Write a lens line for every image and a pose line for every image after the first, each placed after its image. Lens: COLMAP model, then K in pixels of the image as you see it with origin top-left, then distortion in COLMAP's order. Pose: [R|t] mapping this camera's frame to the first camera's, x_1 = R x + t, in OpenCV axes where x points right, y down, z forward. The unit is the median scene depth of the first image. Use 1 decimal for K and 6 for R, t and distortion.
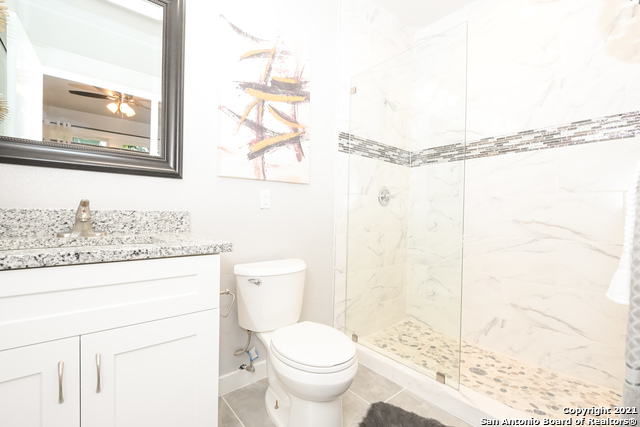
lens RADIAL K [[282.1, 0, 318.5], [0, 282.1, 218.7], [0, 0, 1]] dist [-0.001320, -0.000301]
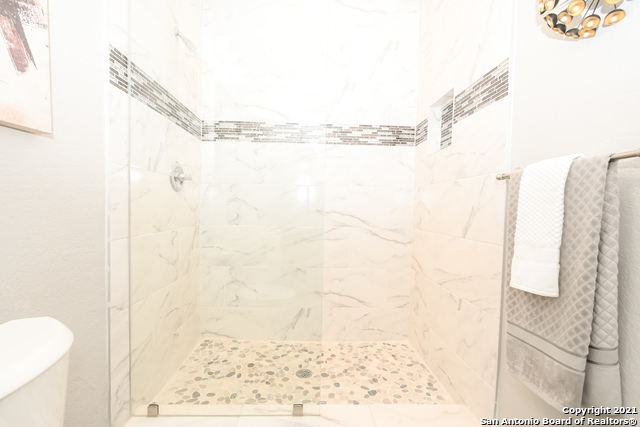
lens RADIAL K [[282.1, 0, 318.5], [0, 282.1, 218.7], [0, 0, 1]] dist [-0.001320, -0.000301]
pose [[0.622214, -0.038332, 0.781908, -0.102280], [-0.001926, 0.998722, 0.050494, -0.015305], [-0.782845, -0.032924, 0.621346, 0.354031]]
